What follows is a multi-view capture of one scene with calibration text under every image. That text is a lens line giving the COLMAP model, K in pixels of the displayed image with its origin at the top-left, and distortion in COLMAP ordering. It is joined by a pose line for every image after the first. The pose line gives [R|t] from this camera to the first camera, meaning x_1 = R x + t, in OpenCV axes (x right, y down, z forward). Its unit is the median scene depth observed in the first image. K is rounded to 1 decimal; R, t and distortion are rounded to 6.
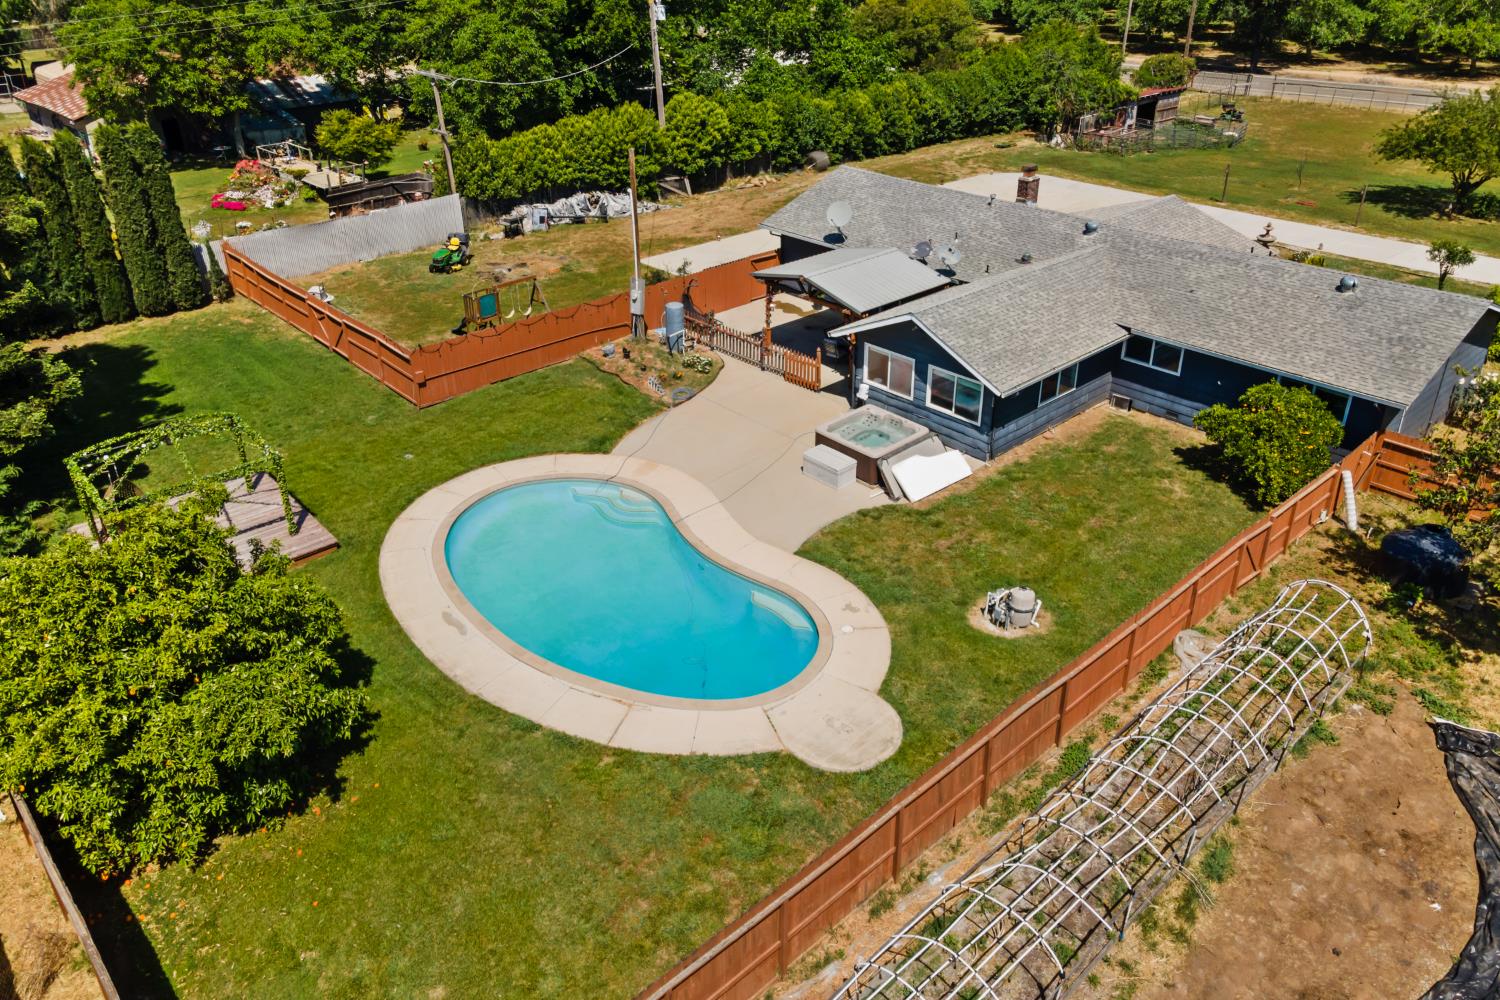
lens RADIAL K [[1062.2, 0, 750.0], [0, 1062.2, 500.0], [0, 0, 1]] dist [0.027044, 0.001774]
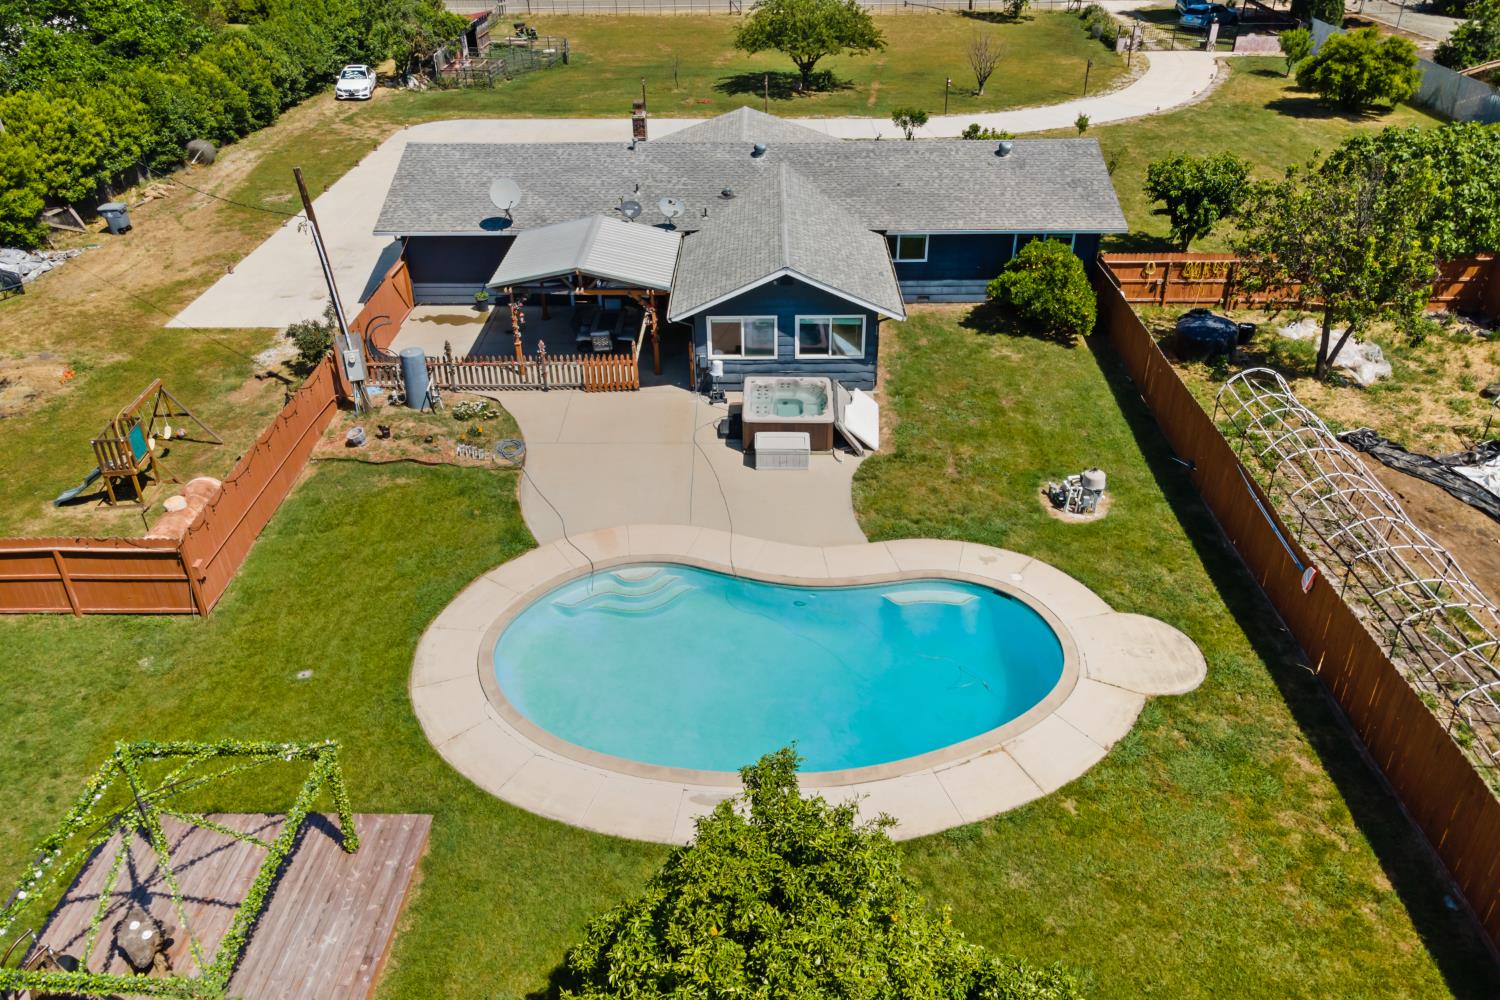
lens RADIAL K [[1062.2, 0, 750.0], [0, 1062.2, 500.0], [0, 0, 1]] dist [0.027044, 0.001774]
pose [[0.685650, -0.398282, 0.609307, -0.433276], [0.363161, 0.912590, 0.187864, -0.145795], [-0.630871, 0.092467, 0.770358, 0.260994]]
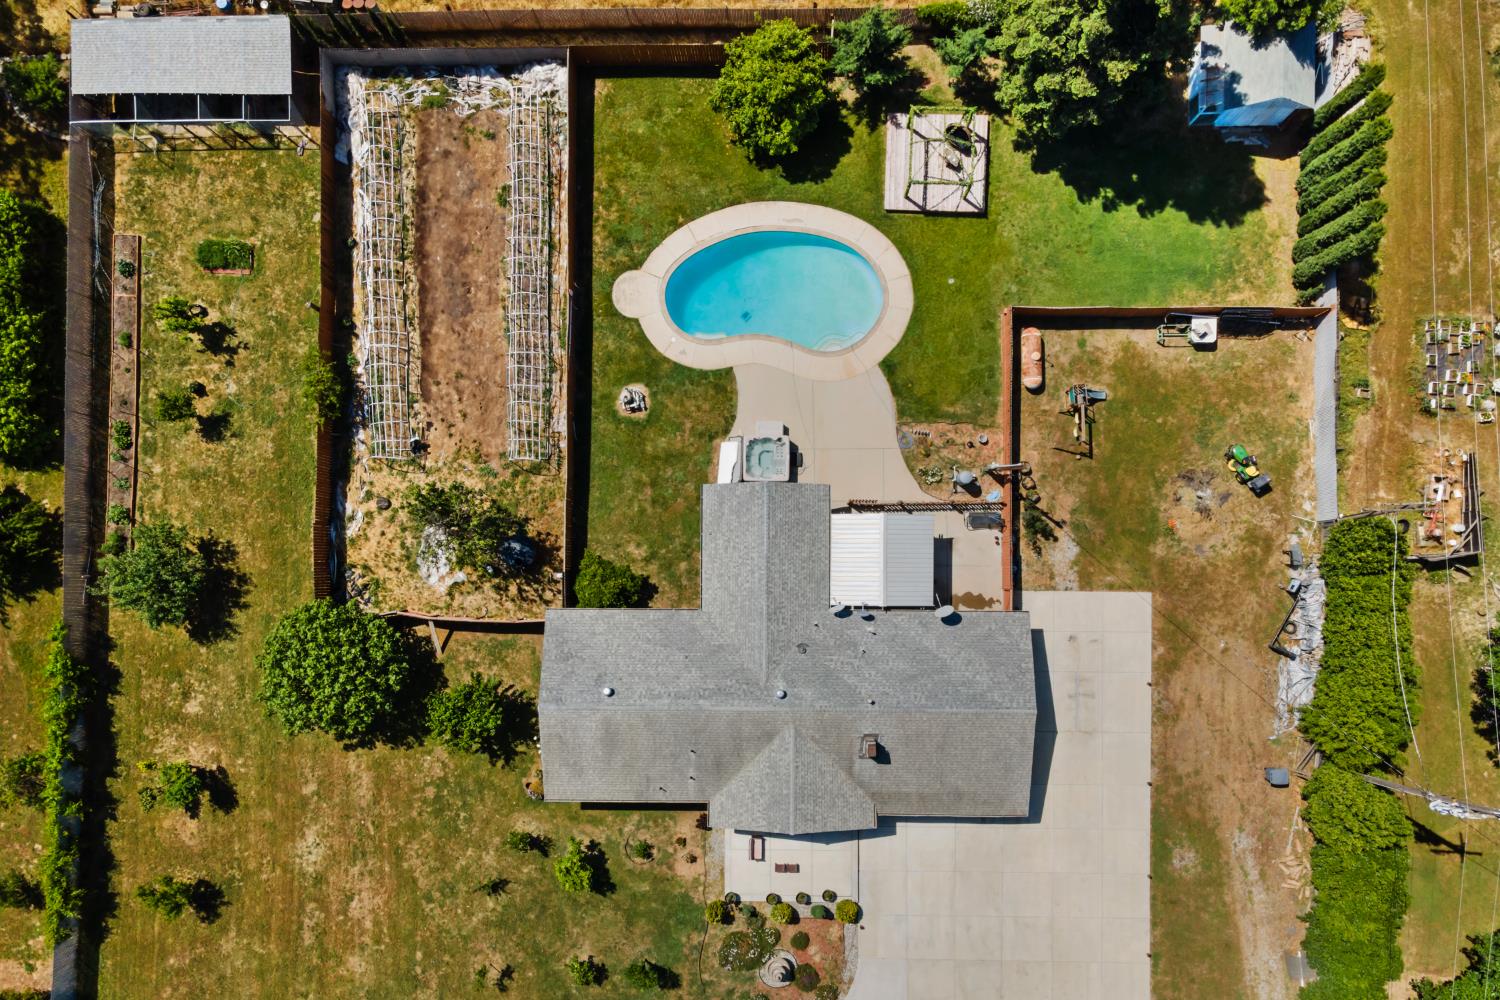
lens RADIAL K [[1062.2, 0, 750.0], [0, 1062.2, 500.0], [0, 0, 1]] dist [0.027044, 0.001774]
pose [[-0.679875, 0.733289, -0.007599, 0.169447], [-0.358959, -0.323740, 0.875409, -1.409330], [0.639467, 0.597896, 0.483323, 0.122863]]
